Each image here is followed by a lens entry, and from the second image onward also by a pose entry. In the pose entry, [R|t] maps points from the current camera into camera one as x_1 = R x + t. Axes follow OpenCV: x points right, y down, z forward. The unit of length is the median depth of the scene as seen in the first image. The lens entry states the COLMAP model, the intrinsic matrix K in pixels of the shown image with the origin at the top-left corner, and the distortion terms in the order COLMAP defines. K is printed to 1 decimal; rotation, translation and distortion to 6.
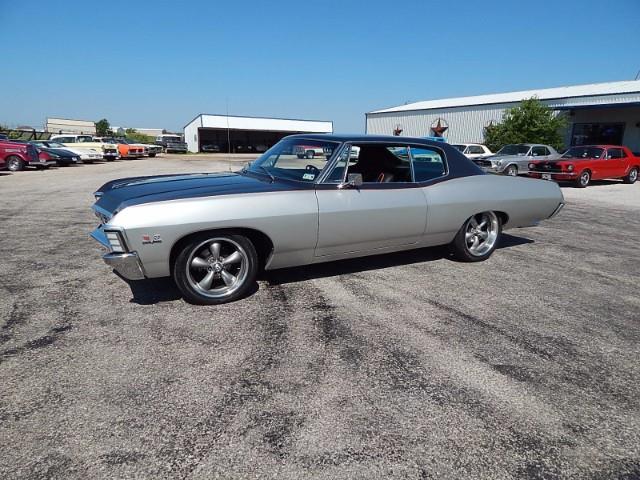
lens RADIAL K [[421.8, 0, 321.7], [0, 421.8, 238.4], [0, 0, 1]] dist [0.001400, -0.008343]
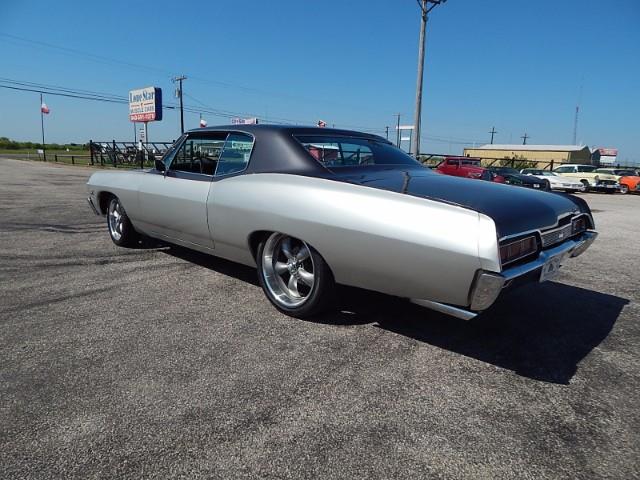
lens RADIAL K [[421.8, 0, 323.2], [0, 421.8, 244.3], [0, 0, 1]] dist [0.001400, -0.008343]
pose [[0.294170, 0.173803, -0.939817, 1.121959], [-0.242207, 0.964784, 0.102608, -0.142722], [0.924554, 0.197446, 0.325907, 0.983542]]
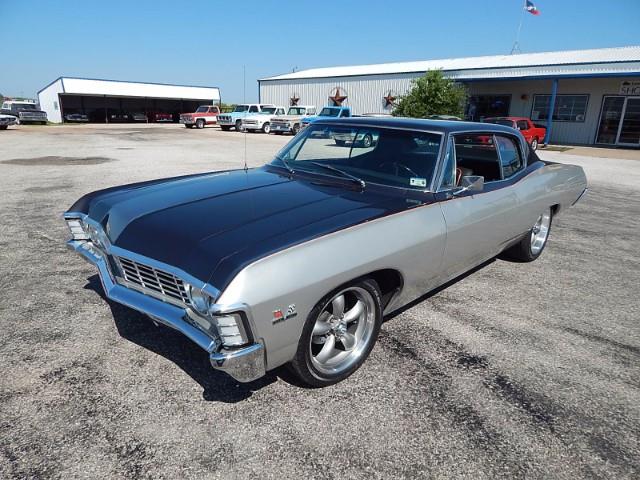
lens RADIAL K [[421.8, 0, 321.1], [0, 421.8, 238.7], [0, 0, 1]] dist [0.001400, -0.008343]
pose [[0.961042, -0.077972, 0.265176, -0.363508], [0.058346, 0.994996, 0.081113, -0.108079], [-0.270173, -0.062482, 0.960782, 0.304011]]
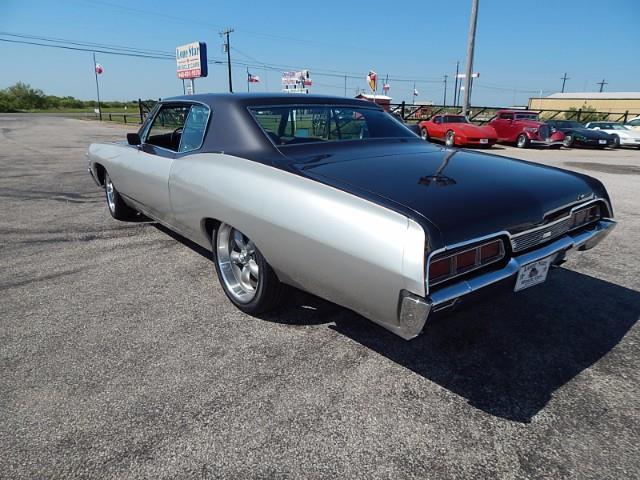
lens RADIAL K [[421.8, 0, 323.4], [0, 421.8, 244.2], [0, 0, 1]] dist [0.001400, -0.008343]
pose [[0.173219, 0.275198, -0.945654, 1.068366], [-0.234439, 0.944091, 0.231800, -0.219357], [0.956574, 0.181546, 0.228052, 1.142593]]
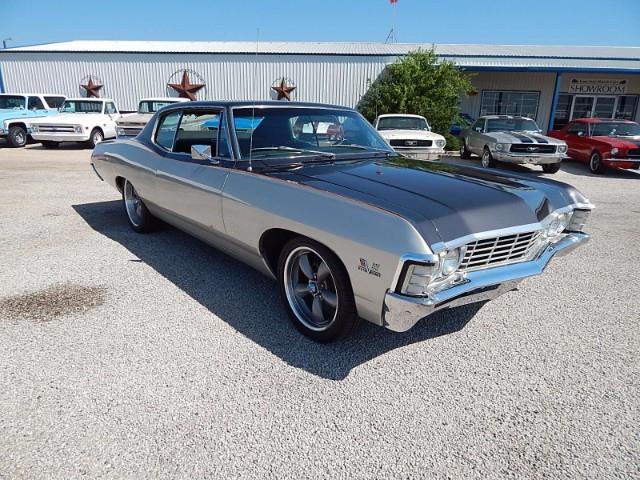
lens RADIAL K [[421.8, 0, 322.6], [0, 421.8, 239.2], [0, 0, 1]] dist [0.001400, -0.008343]
pose [[0.559676, -0.247686, 0.790832, -1.319908], [0.173063, 0.968182, 0.180753, -0.872774], [-0.810439, 0.035701, 0.584734, 3.542685]]
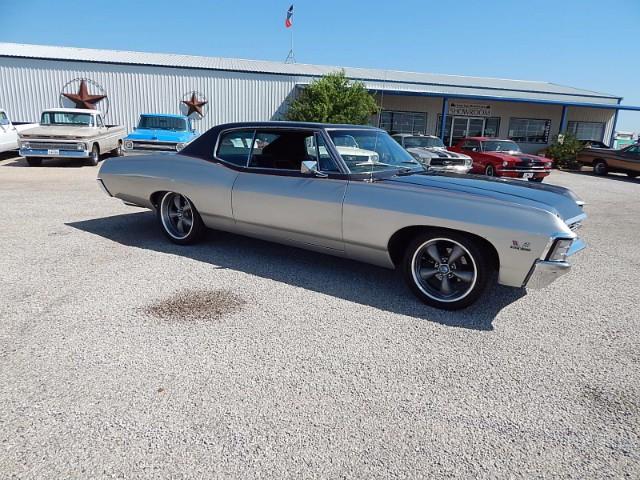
lens RADIAL K [[418.8, 0, 321.3], [0, 418.8, 245.0], [0, 0, 1]] dist [-0.003145, -0.002285]
pose [[0.307932, -0.259906, 0.915219, -1.648216], [0.177320, 0.960786, 0.213185, -0.951815], [-0.934738, 0.096641, 0.341944, 3.851154]]
